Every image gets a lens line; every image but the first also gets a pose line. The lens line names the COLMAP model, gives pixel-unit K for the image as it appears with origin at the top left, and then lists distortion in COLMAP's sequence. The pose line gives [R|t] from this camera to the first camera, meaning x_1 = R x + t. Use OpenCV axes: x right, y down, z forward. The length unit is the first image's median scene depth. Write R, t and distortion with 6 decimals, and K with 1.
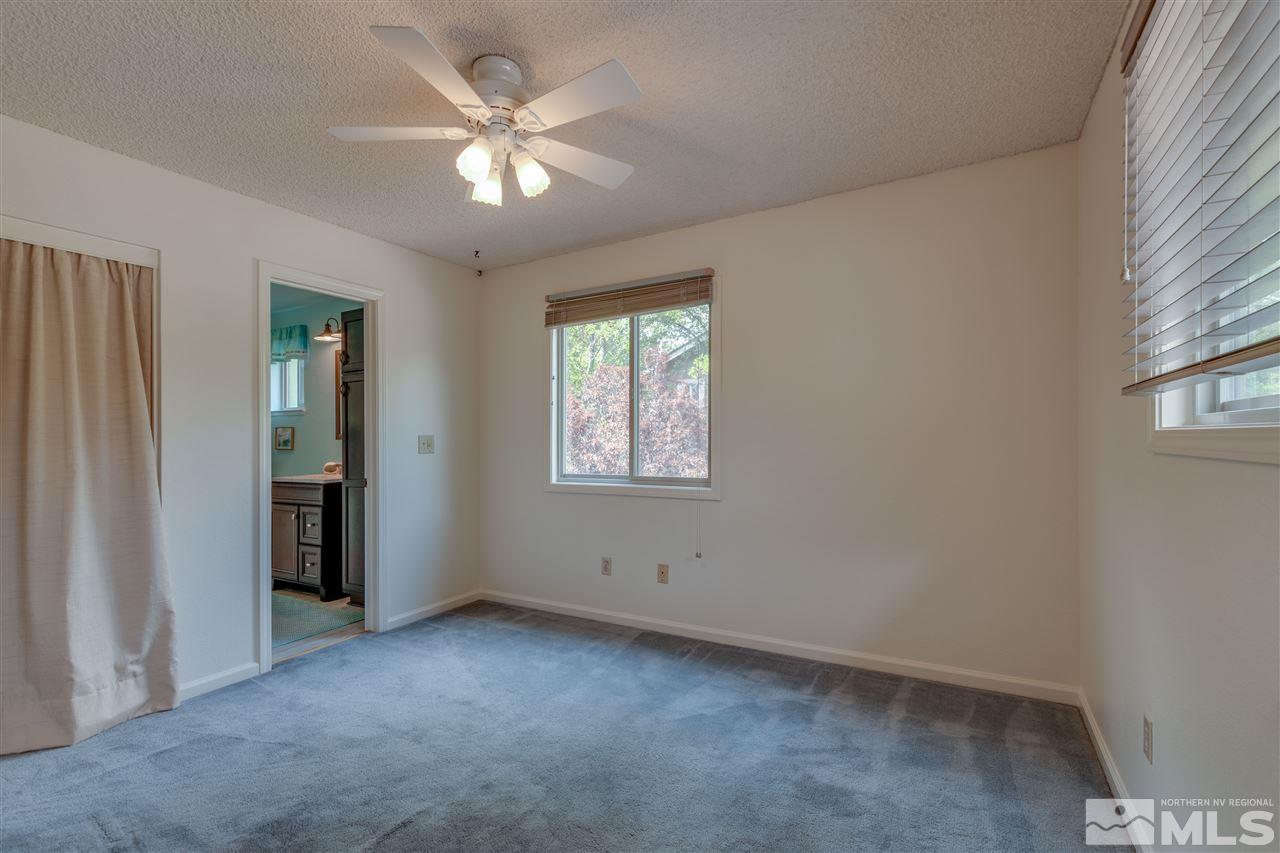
lens RADIAL K [[564.2, 0, 643.5], [0, 564.2, 432.7], [0, 0, 1]] dist [0.007353, -0.004389]
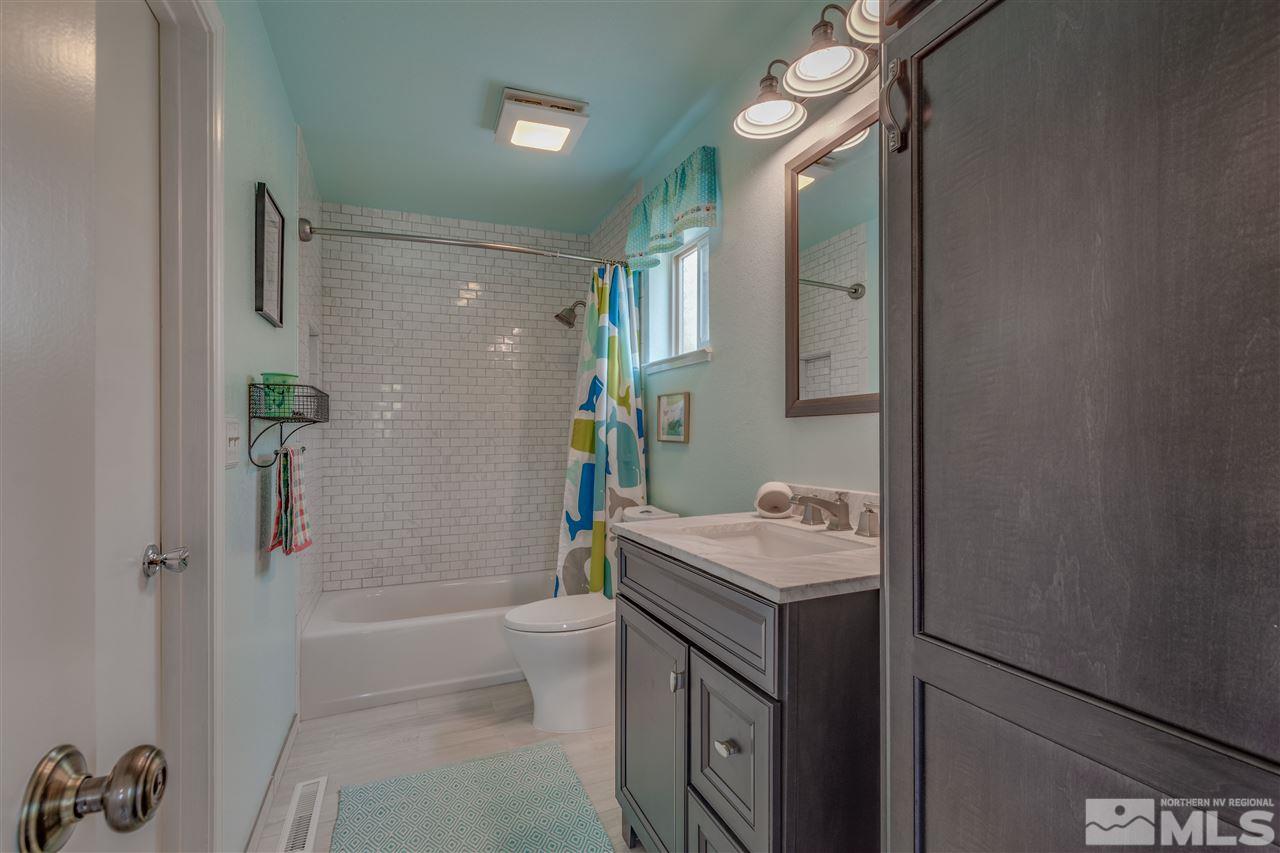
lens RADIAL K [[564.2, 0, 643.5], [0, 564.2, 432.7], [0, 0, 1]] dist [0.007353, -0.004389]
pose [[0.788990, 0.008976, -0.614340, -0.382092], [-0.001144, 0.999913, 0.013141, 0.016575], [0.614405, -0.009666, 0.788932, 0.641369]]
